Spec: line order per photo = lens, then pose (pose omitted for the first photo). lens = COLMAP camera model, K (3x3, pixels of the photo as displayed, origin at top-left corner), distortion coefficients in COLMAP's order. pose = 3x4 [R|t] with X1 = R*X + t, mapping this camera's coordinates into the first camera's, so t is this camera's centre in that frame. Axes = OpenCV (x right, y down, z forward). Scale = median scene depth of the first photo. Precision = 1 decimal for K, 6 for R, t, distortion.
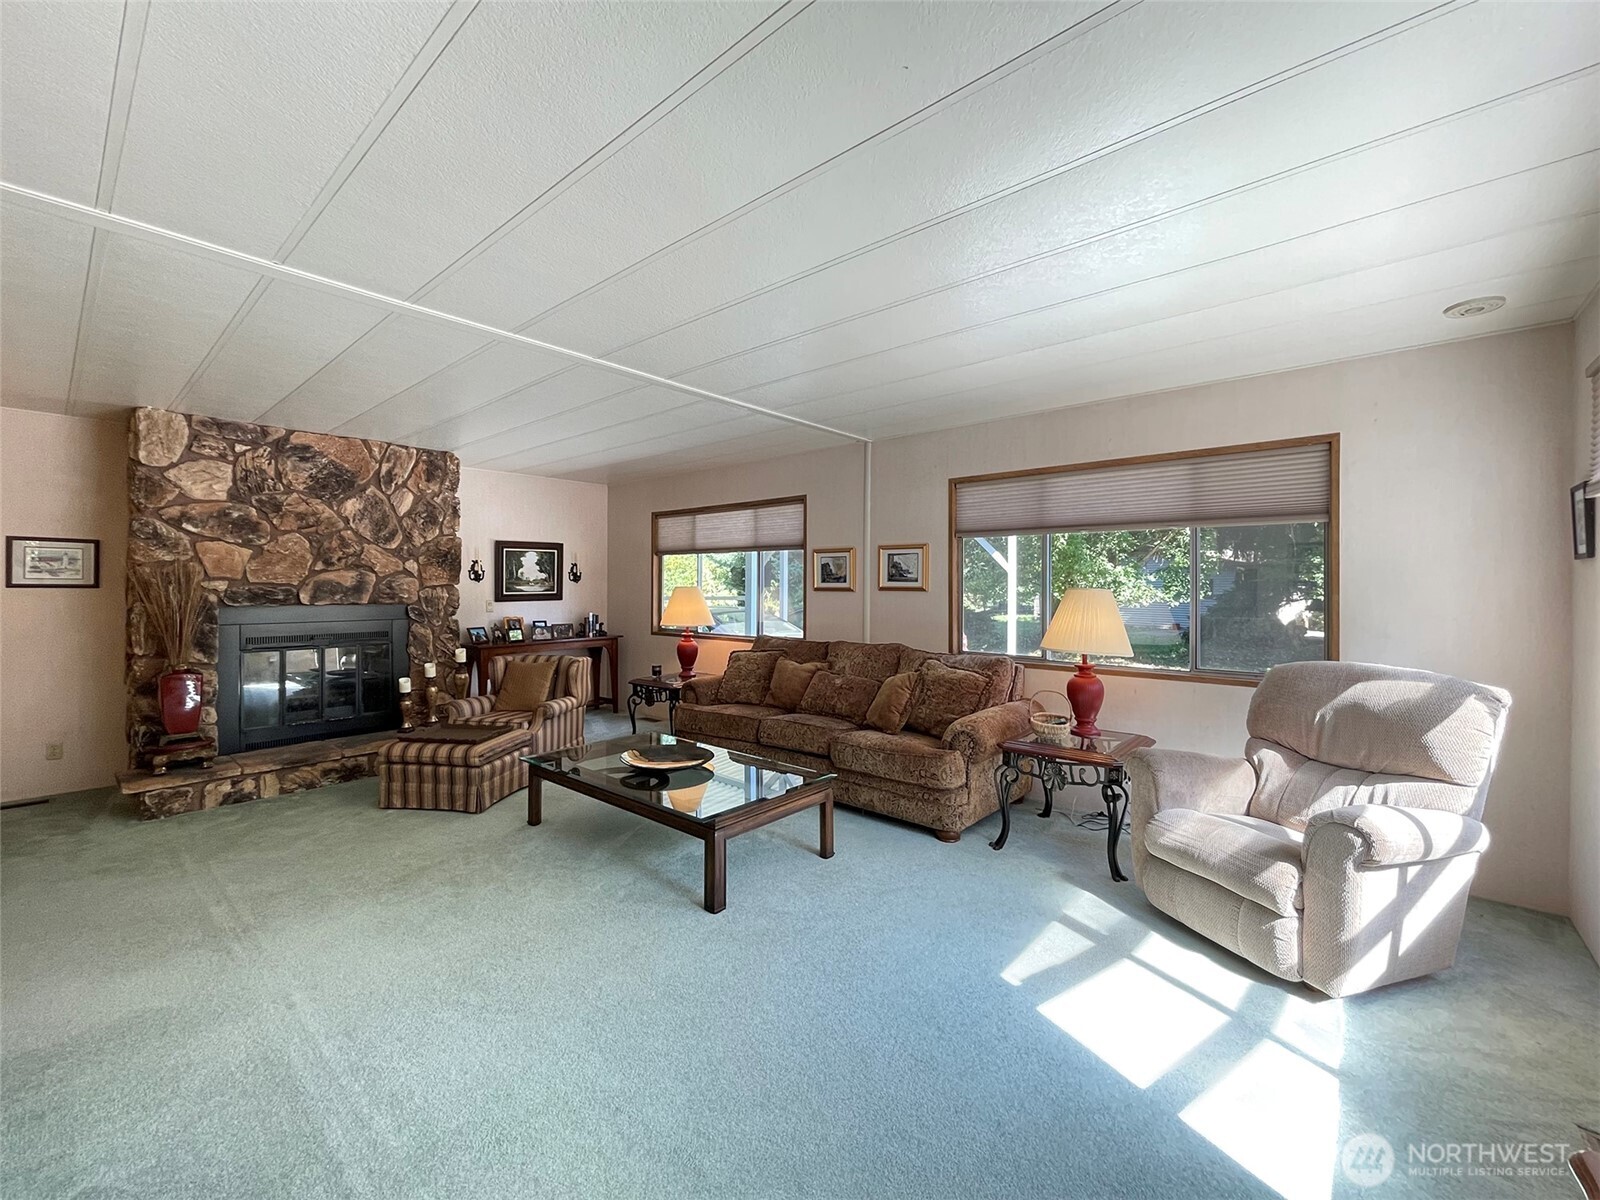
lens RADIAL K [[649.9, 0, 799.4], [0, 649.9, 593.4], [0, 0, 1]] dist [-0.002055, -0.000471]
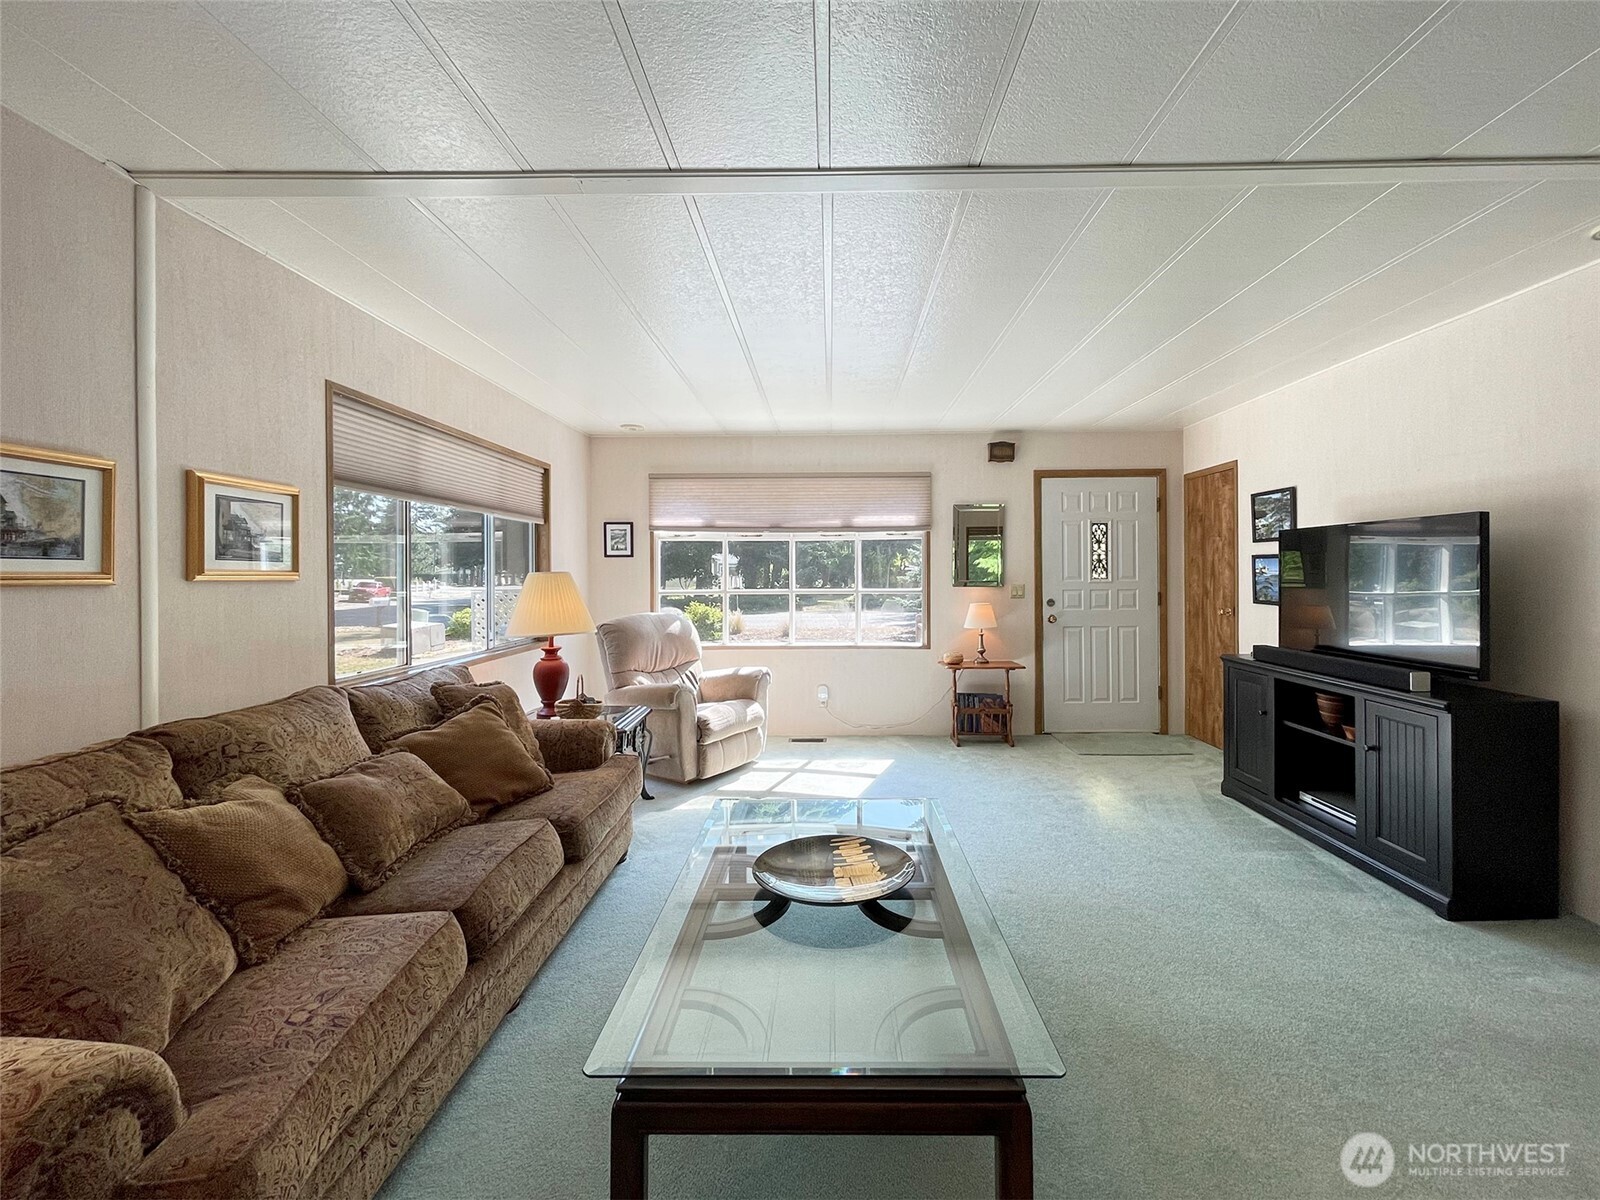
lens RADIAL K [[649.9, 0, 799.4], [0, 649.9, 593.4], [0, 0, 1]] dist [-0.002055, -0.000471]
pose [[-0.644649, -0.015009, 0.764331, -0.425790], [0.012684, 0.999460, 0.030324, -0.005059], [-0.764373, 0.029243, -0.644111, 0.973393]]
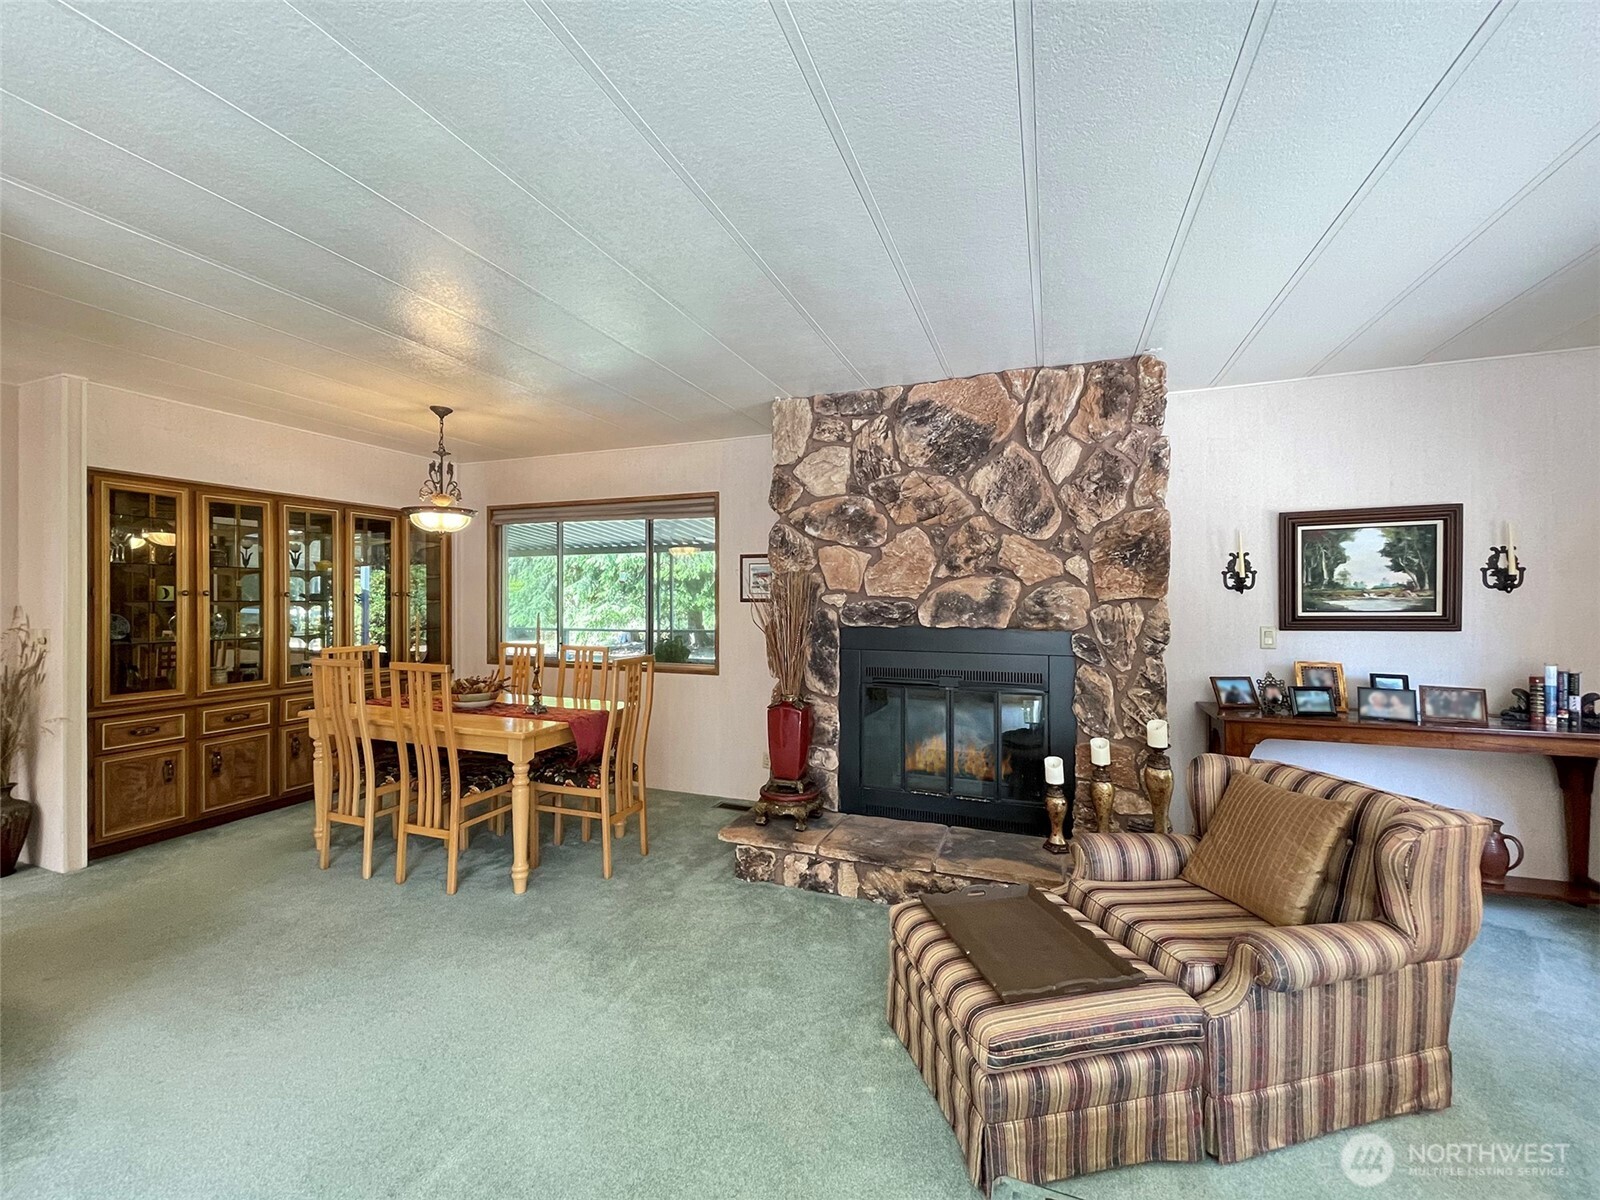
lens RADIAL K [[649.9, 0, 799.4], [0, 649.9, 593.4], [0, 0, 1]] dist [-0.002055, -0.000471]
pose [[0.323503, -0.009039, -0.946184, -0.132217], [-0.007991, 0.999893, -0.012285, -0.009312], [0.946193, 0.011535, 0.323396, 0.616588]]
